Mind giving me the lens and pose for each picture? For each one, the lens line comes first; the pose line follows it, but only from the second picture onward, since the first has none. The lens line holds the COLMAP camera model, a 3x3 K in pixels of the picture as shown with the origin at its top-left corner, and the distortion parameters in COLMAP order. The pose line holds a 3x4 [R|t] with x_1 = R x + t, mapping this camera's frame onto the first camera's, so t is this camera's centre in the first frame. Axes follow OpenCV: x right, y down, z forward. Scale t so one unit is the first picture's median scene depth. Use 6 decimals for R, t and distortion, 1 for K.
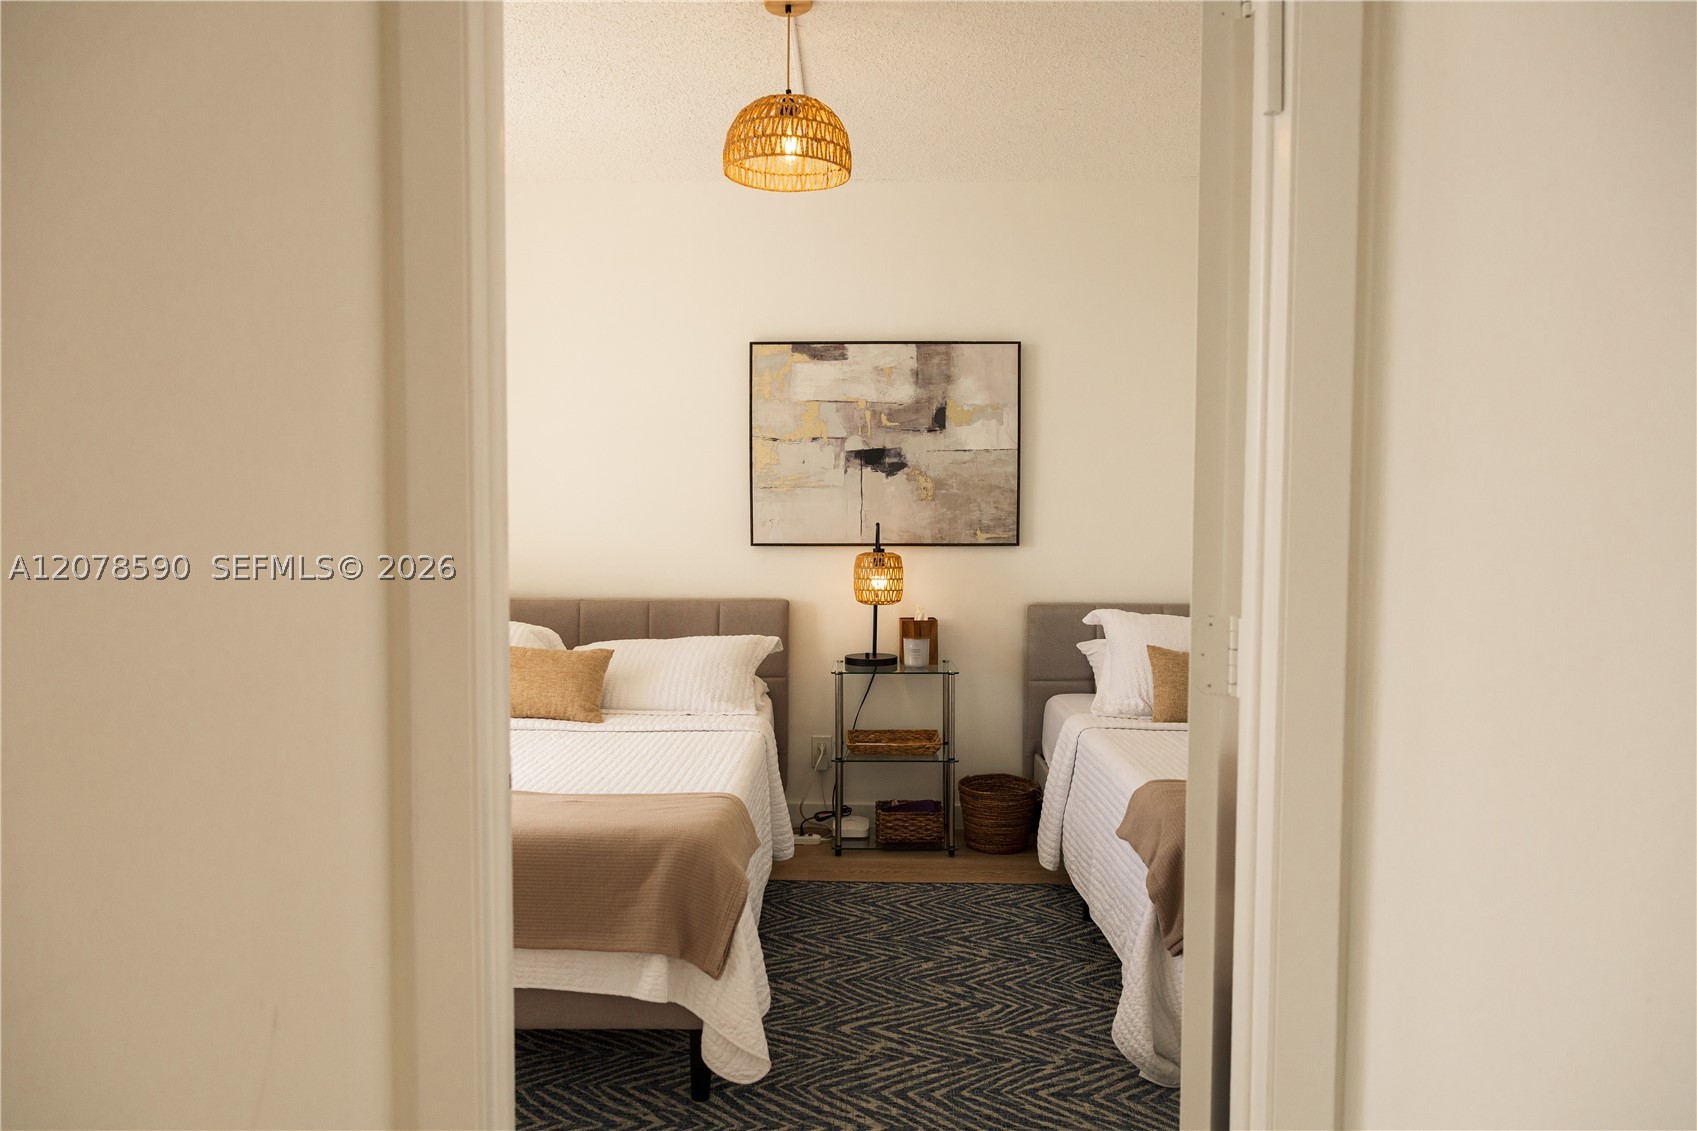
lens RADIAL K [[1138.0, 0, 848.5], [0, 1138.0, 565.5], [0, 0, 1]] dist [0.000460, -0.000009]
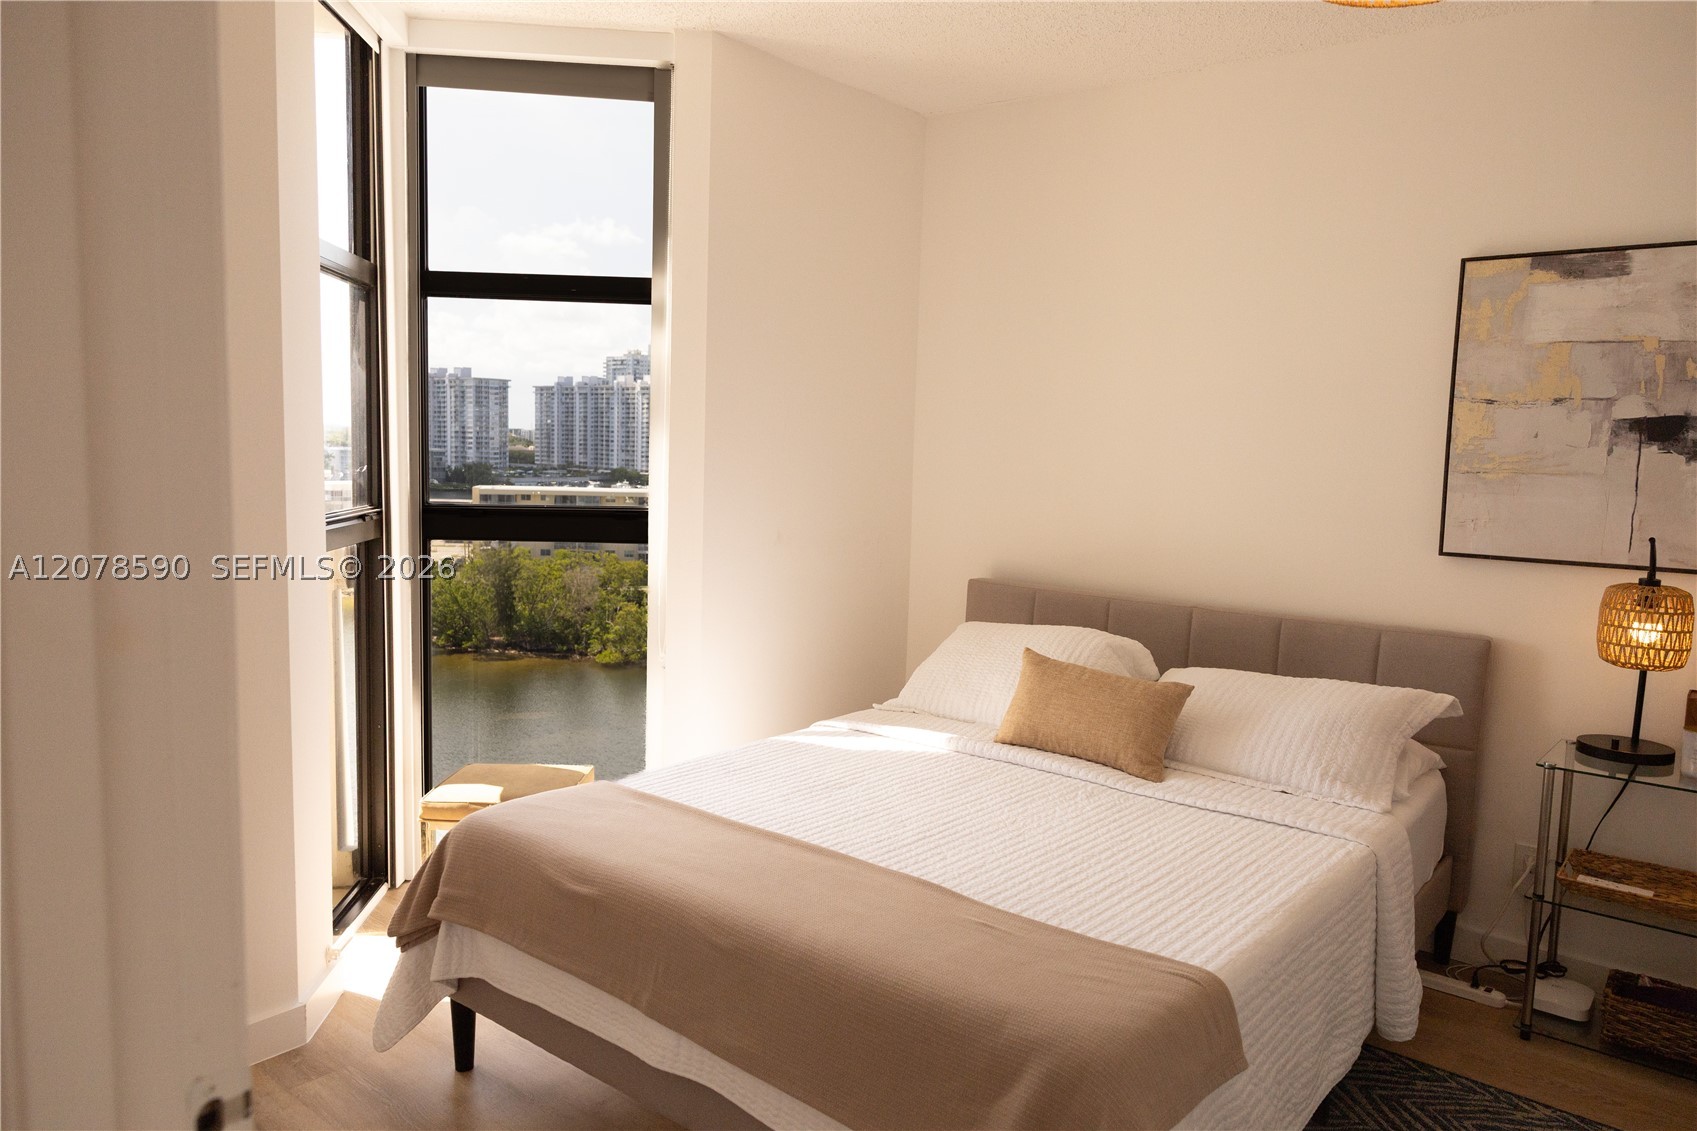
lens RADIAL K [[1171.7, 0, 848.5], [0, 1171.7, 565.5], [0, 0, 1]] dist [0.002298, 0.000827]
pose [[0.780632, 0.084745, -0.619219, 0.078050], [-0.056774, 0.996283, 0.064777, -0.037423], [0.622407, -0.015412, 0.782542, 0.216487]]
